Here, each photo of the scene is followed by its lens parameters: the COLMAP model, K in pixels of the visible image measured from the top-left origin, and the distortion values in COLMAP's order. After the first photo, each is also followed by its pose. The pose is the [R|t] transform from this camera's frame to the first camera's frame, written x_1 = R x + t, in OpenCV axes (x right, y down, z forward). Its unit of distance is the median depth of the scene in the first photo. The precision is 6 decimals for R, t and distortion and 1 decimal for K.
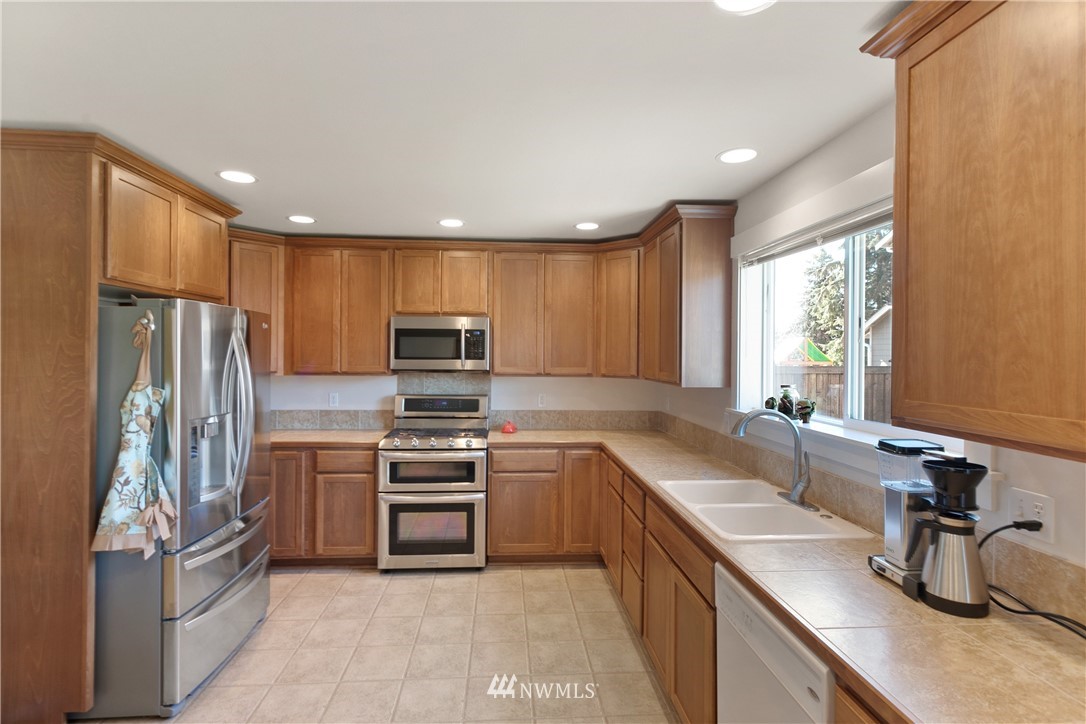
lens RADIAL K [[546.5, 0, 543.0], [0, 546.5, 362.0], [0, 0, 1]] dist [0.013695, 0.000362]
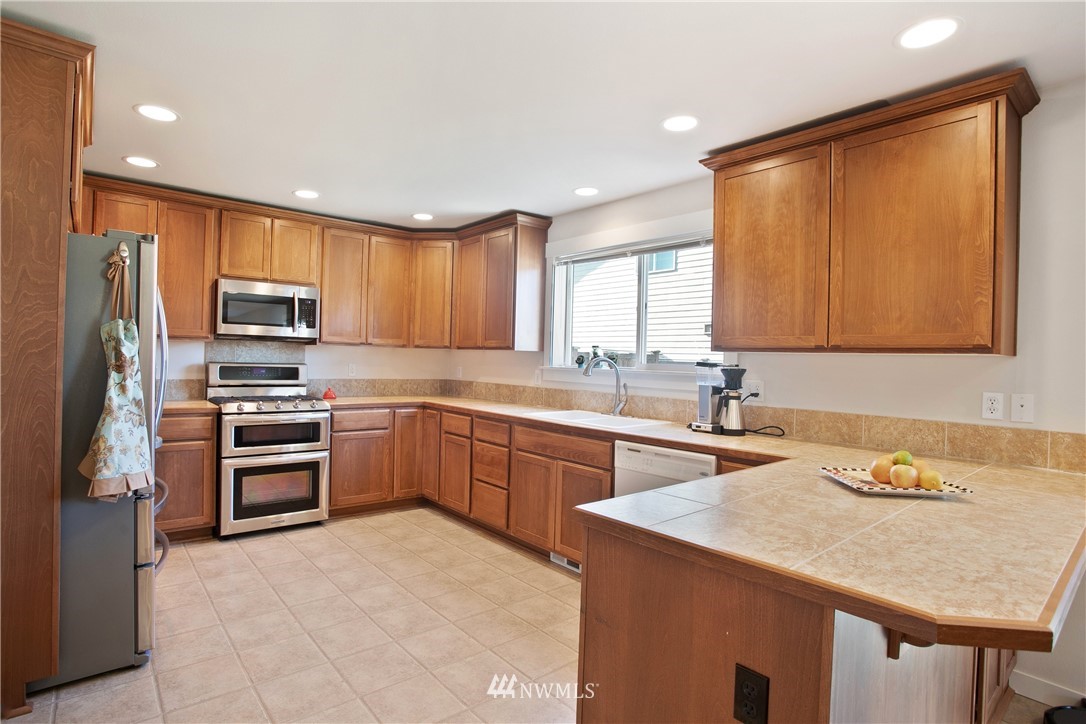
lens RADIAL K [[534.5, 0, 543.0], [0, 534.5, 362.0], [0, 0, 1]] dist [-0.062206, 0.040255]
pose [[0.817184, 0.005844, 0.576347, -0.362851], [-0.010729, 0.999930, 0.005074, 0.055373], [-0.576276, -0.010330, 0.817190, -0.087470]]
